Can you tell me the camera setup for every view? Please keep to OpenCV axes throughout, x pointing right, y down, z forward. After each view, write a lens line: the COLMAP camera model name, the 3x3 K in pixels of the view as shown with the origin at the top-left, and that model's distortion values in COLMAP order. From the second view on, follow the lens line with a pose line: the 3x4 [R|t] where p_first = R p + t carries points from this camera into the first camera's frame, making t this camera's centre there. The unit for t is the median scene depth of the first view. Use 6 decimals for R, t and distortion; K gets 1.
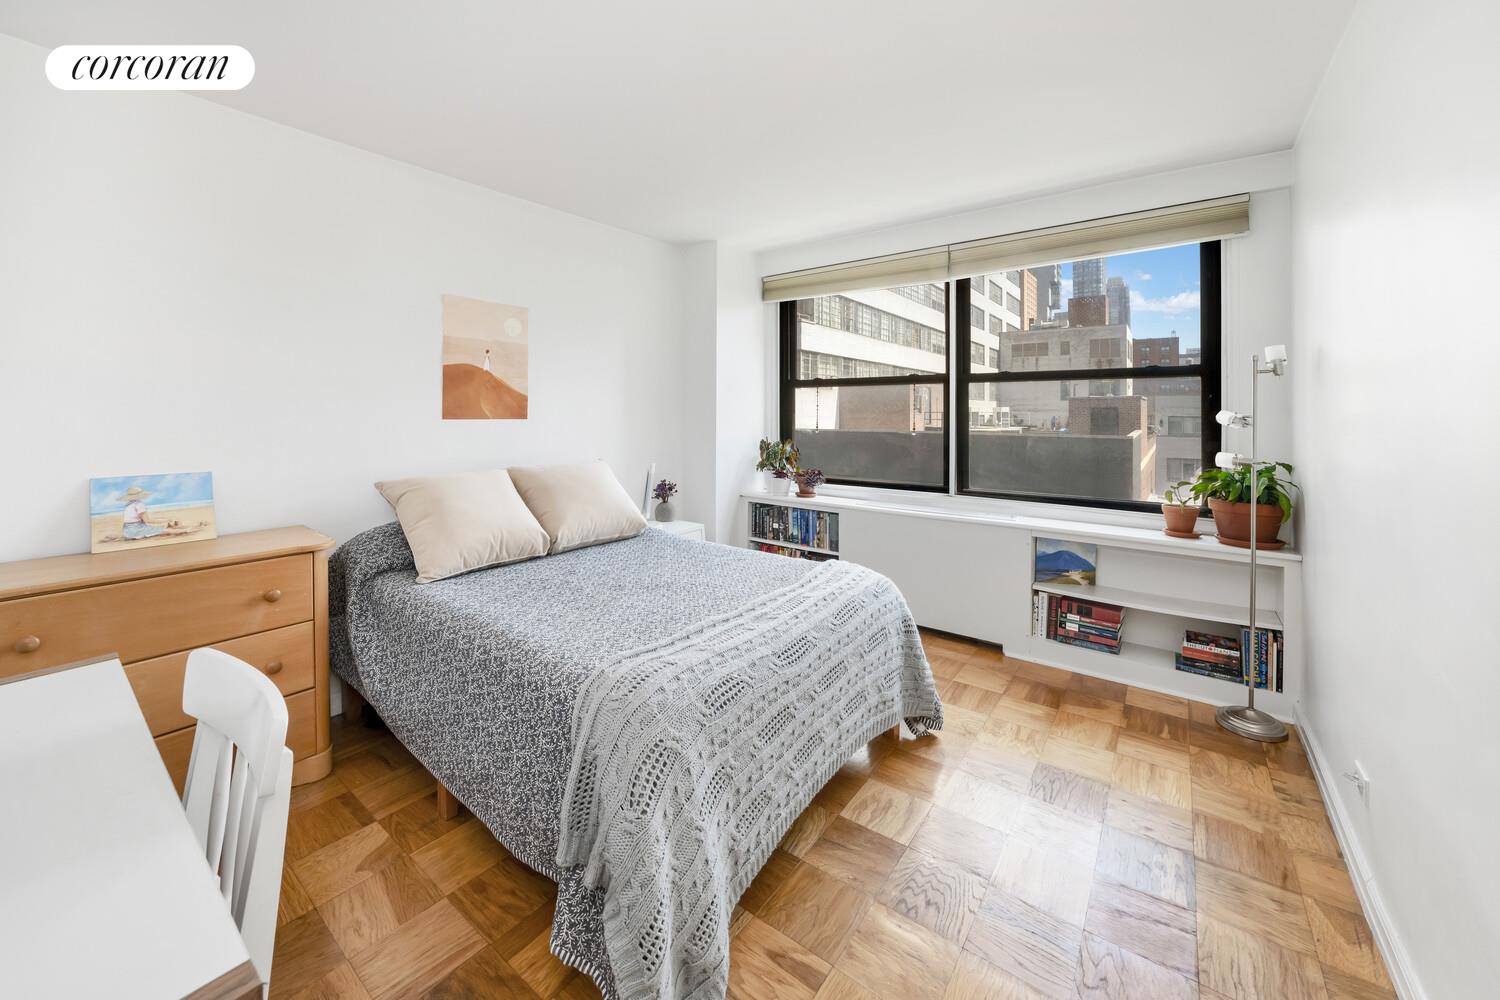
lens RADIAL K [[599.5, 0, 750.0], [0, 599.5, 500.0], [0, 0, 1]] dist [0.000873, 0.000088]
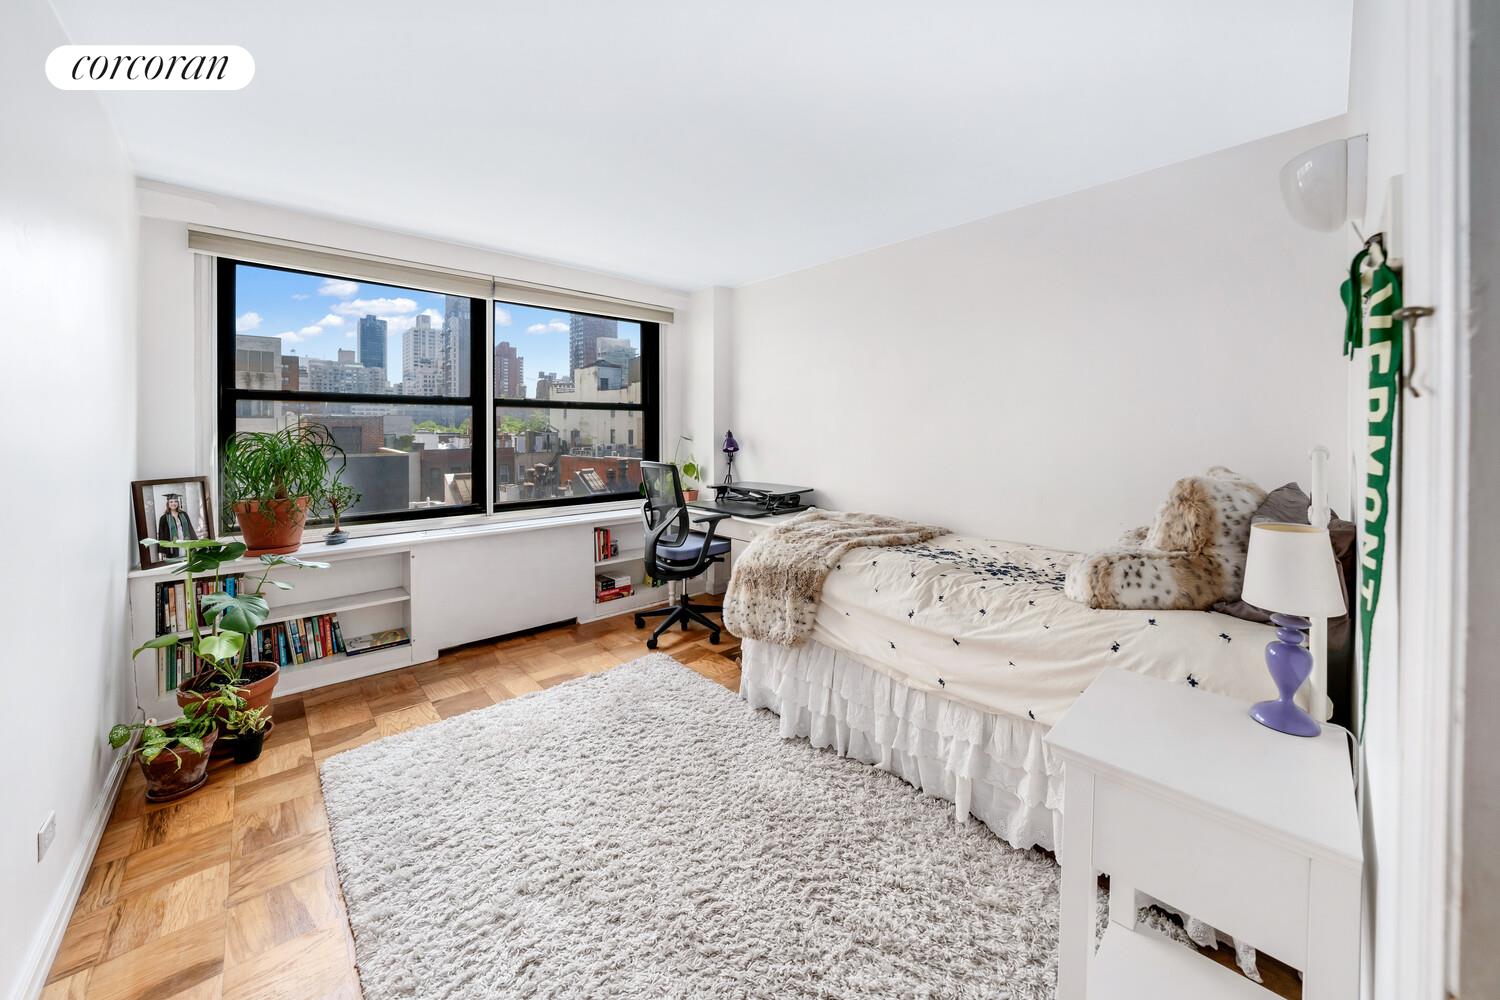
lens RADIAL K [[519.6, 0, 750.0], [0, 519.6, 500.0], [0, 0, 1]] dist [-0.000218, -0.000009]
pose [[0.194727, -0.127819, 0.972493, -0.468272], [0.145329, 0.984289, 0.100270, -0.051164], [-0.970031, 0.121806, 0.210244, 0.342542]]
